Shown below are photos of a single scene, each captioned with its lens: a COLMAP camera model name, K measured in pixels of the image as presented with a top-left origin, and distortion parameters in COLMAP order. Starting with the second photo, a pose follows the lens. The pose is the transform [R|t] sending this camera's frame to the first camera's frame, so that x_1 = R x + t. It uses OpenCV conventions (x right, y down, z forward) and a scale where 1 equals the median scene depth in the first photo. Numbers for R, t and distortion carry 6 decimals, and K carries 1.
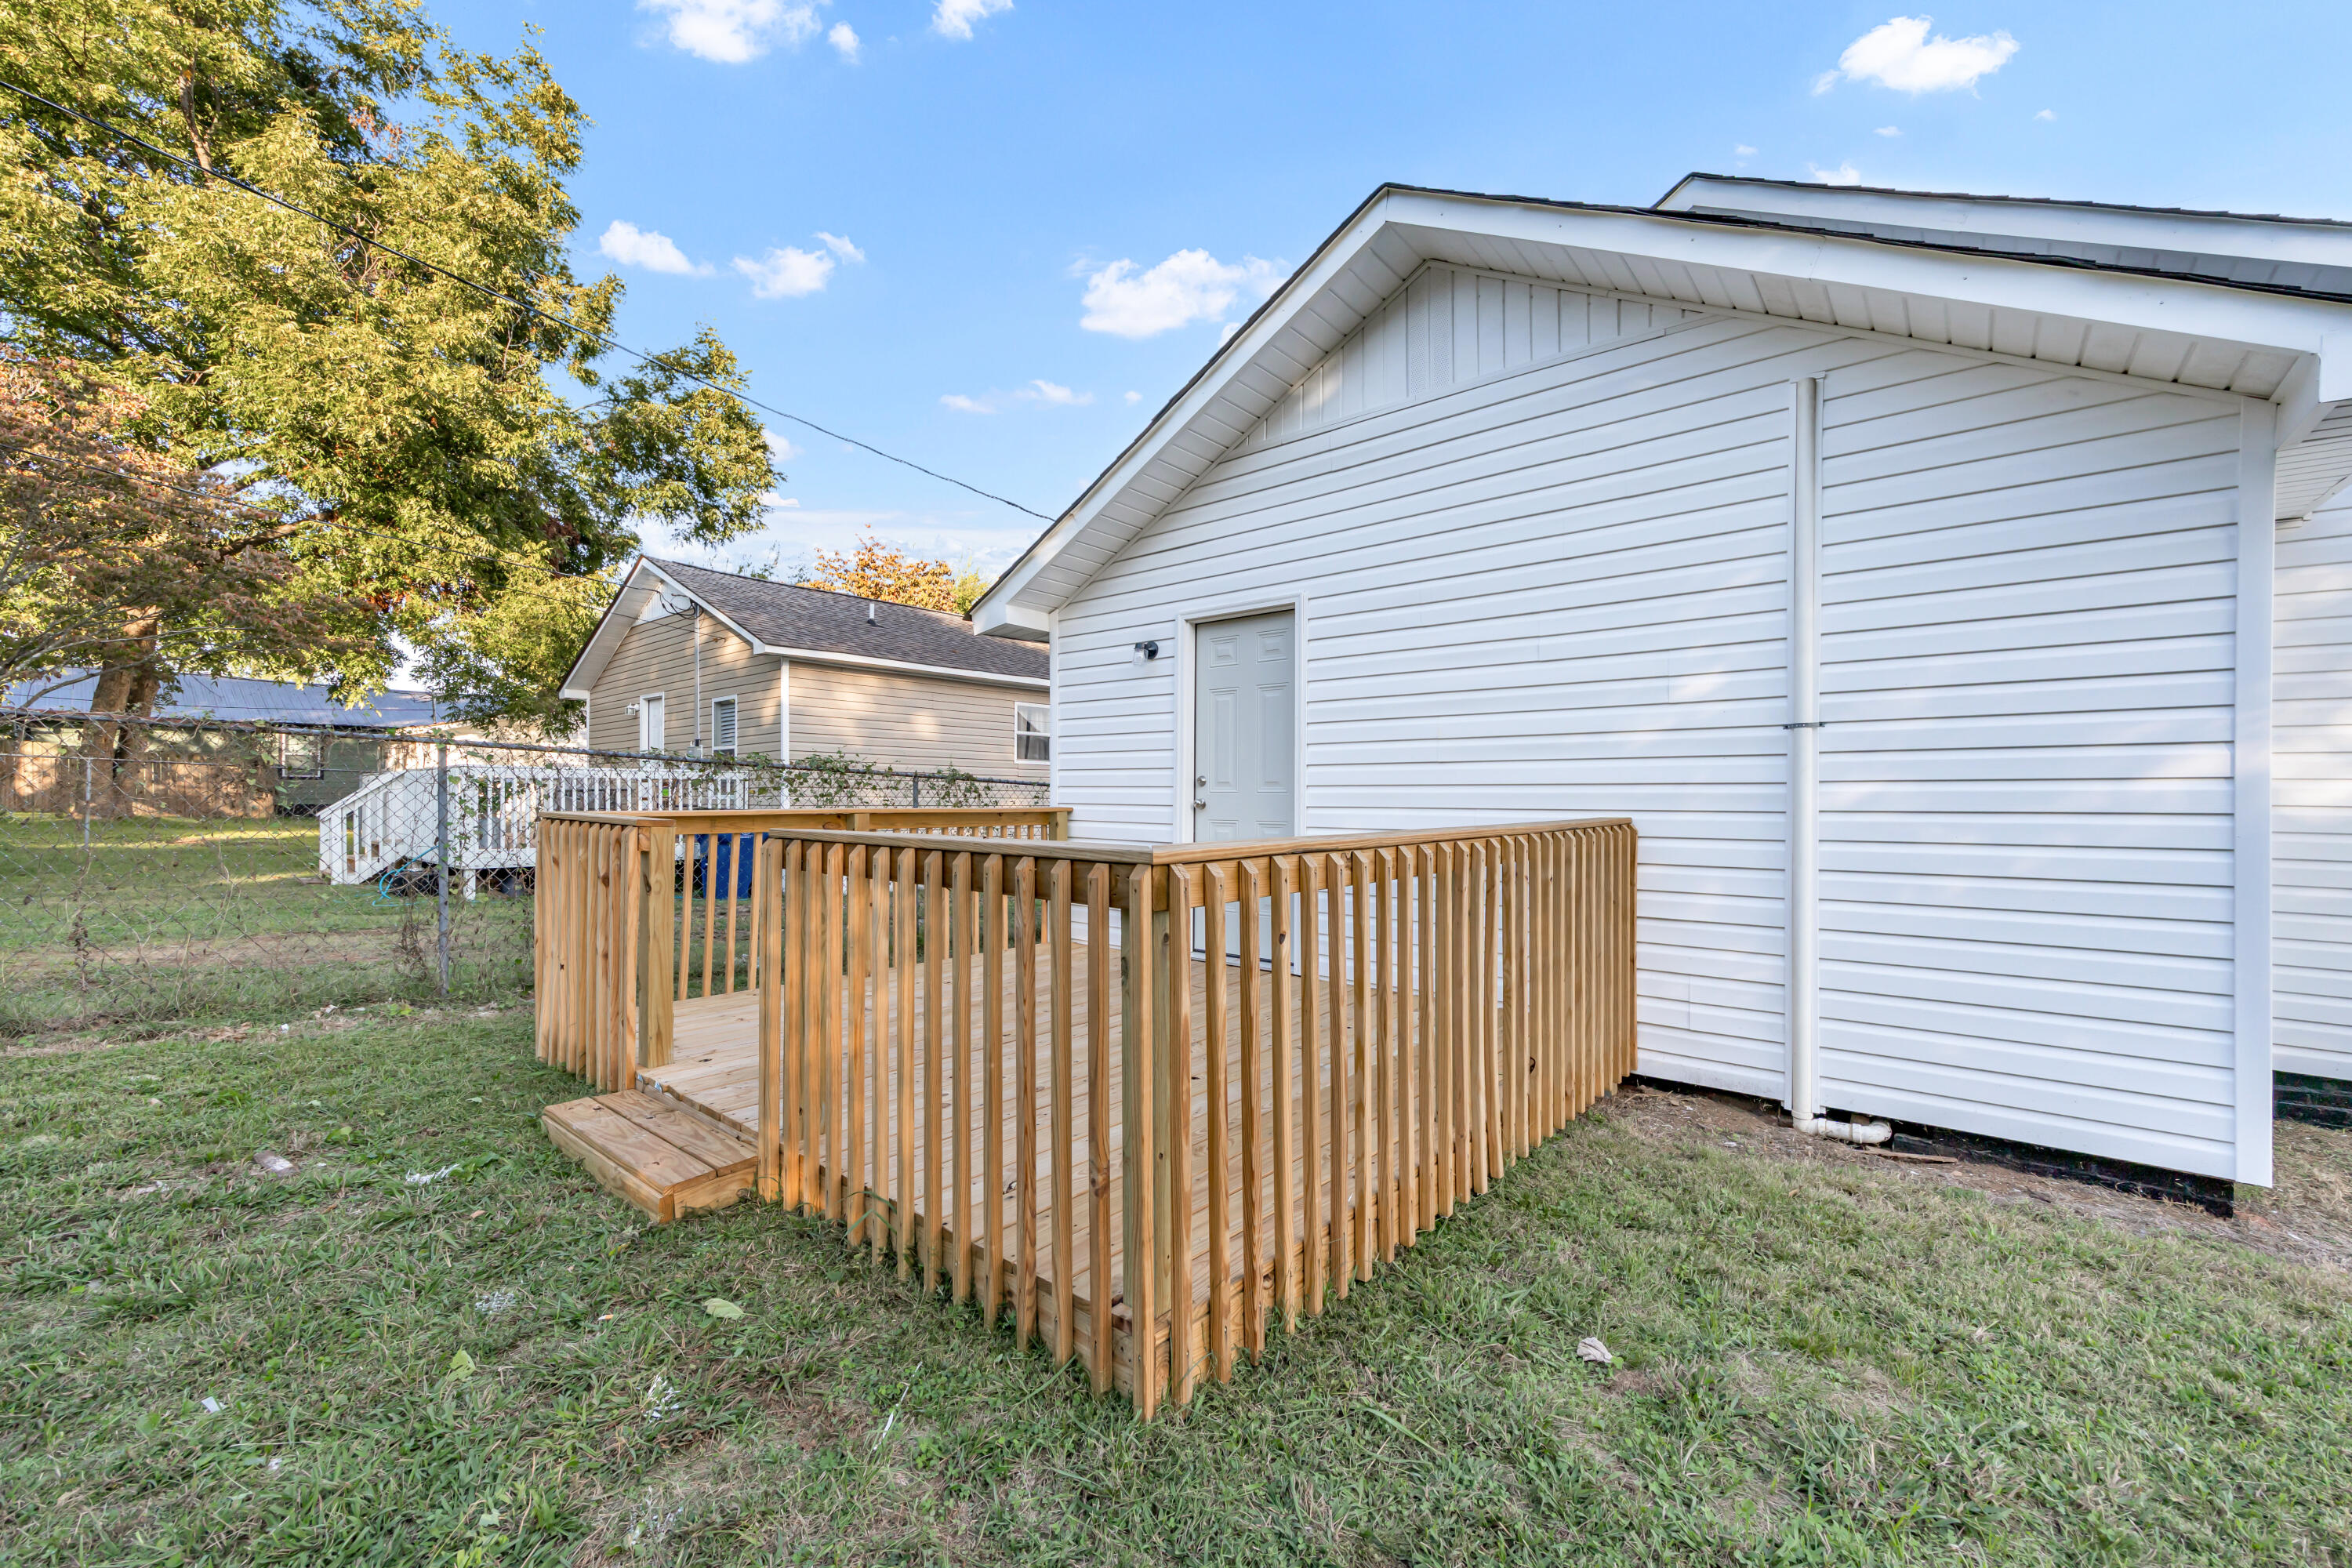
lens RADIAL K [[947.2, 0, 1178.9], [0, 947.2, 792.0], [0, 0, 1]] dist [-0.001906, -0.000469]
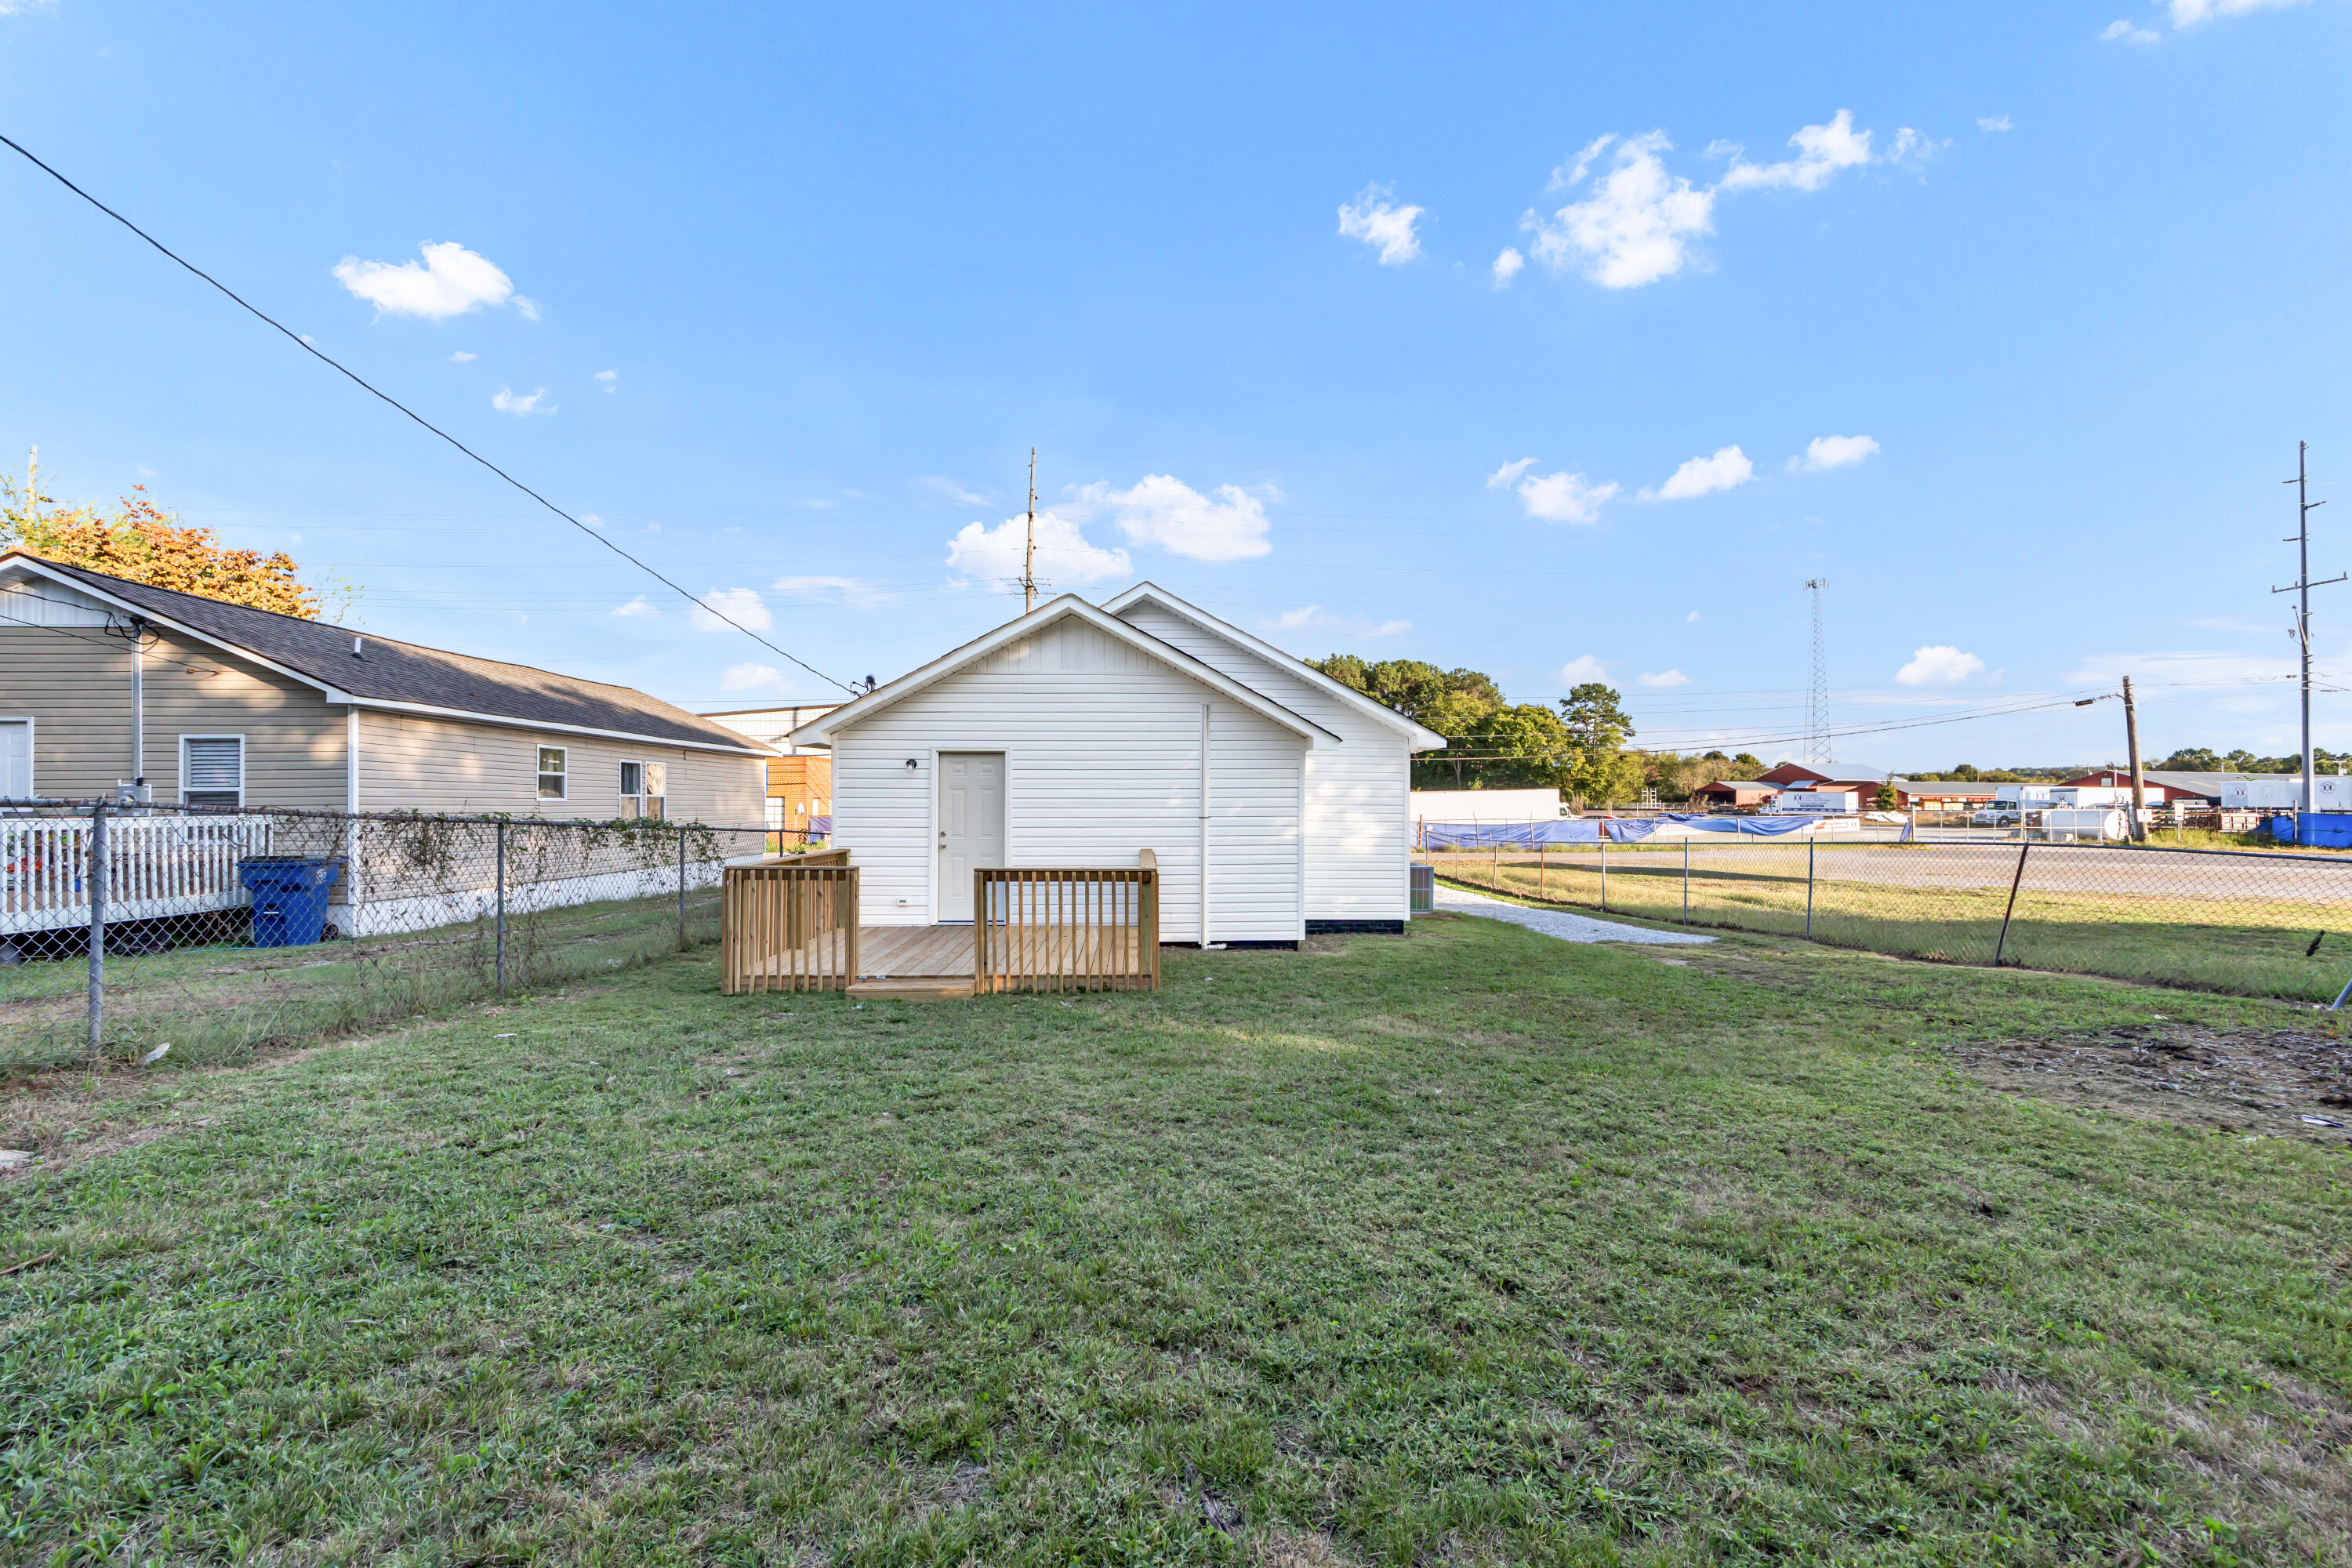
lens RADIAL K [[947.2, 0, 1180.6], [0, 947.2, 796.0], [0, 0, 1]] dist [-0.001906, -0.000469]
pose [[0.731039, 0.000196, 0.682335, -0.334641], [0.000062, 1.000000, -0.000353, -0.031139], [-0.682335, 0.000300, 0.731039, -0.266464]]
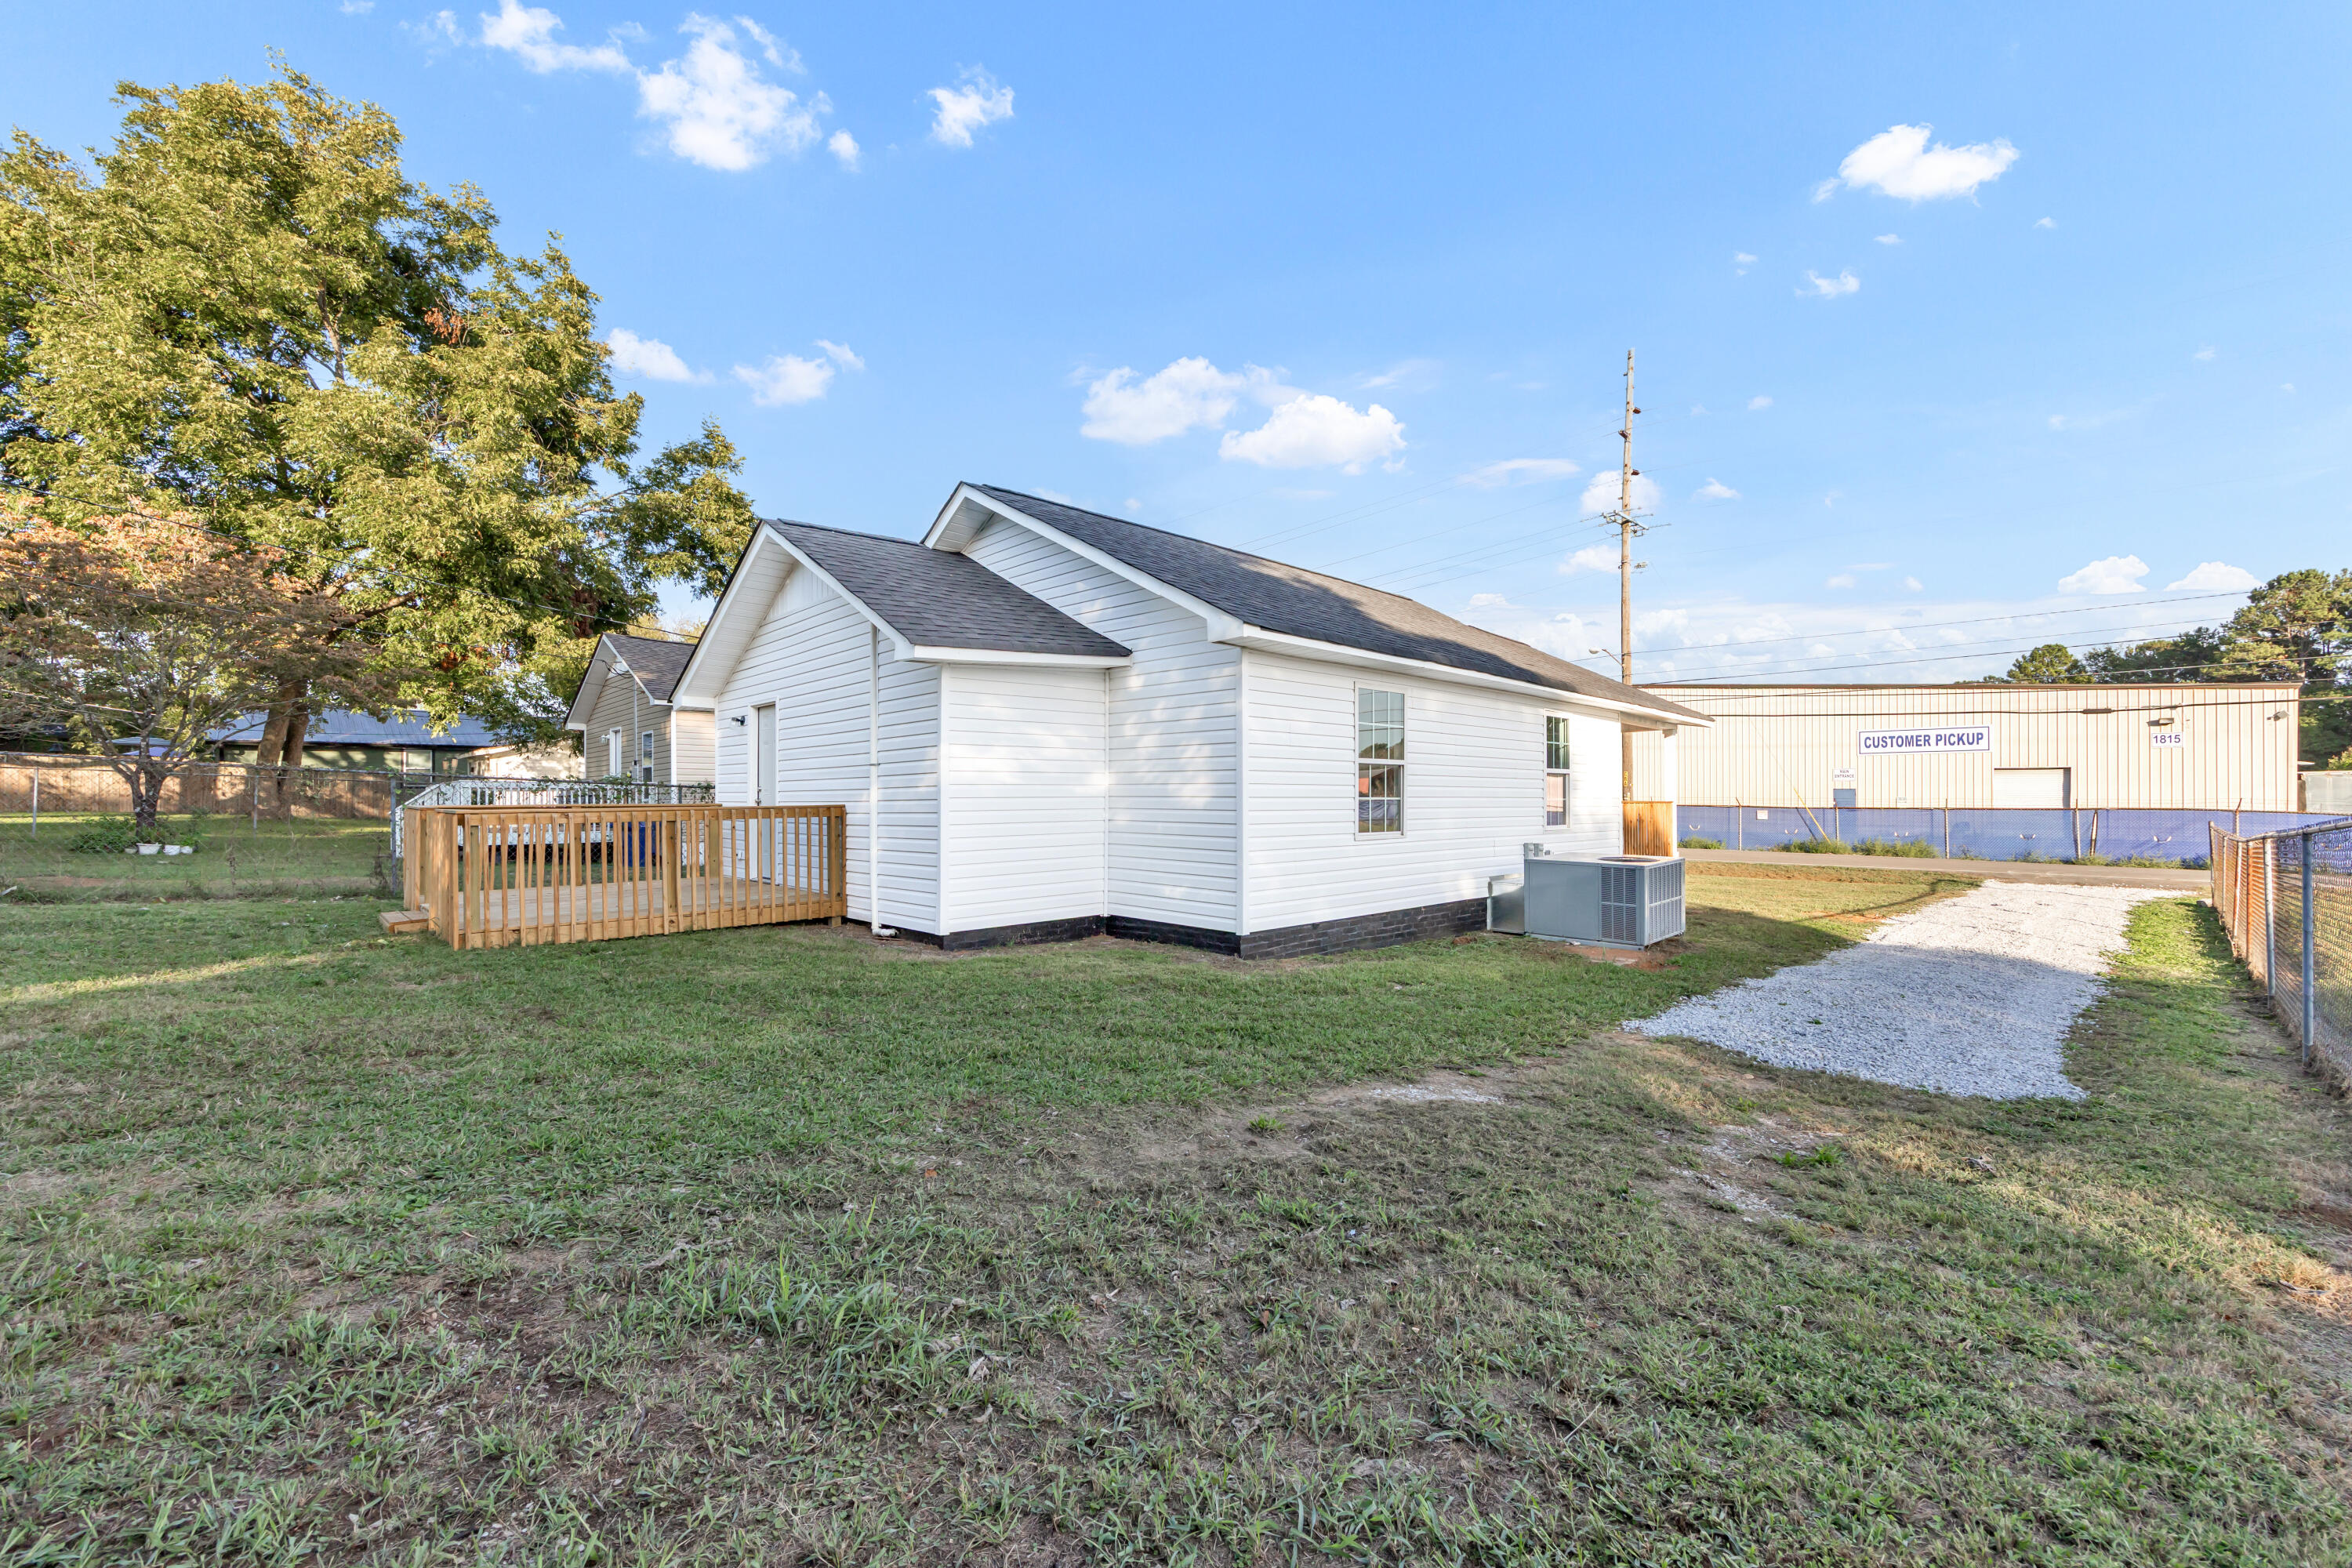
lens RADIAL K [[947.2, 0, 1187.8], [0, 947.2, 787.7], [0, 0, 1]] dist [-0.001906, -0.000469]
pose [[0.995920, -0.008267, -0.089860, 0.377683], [0.007879, 0.999958, -0.004665, 0.000698], [0.089894, 0.003938, 0.995944, -0.300784]]
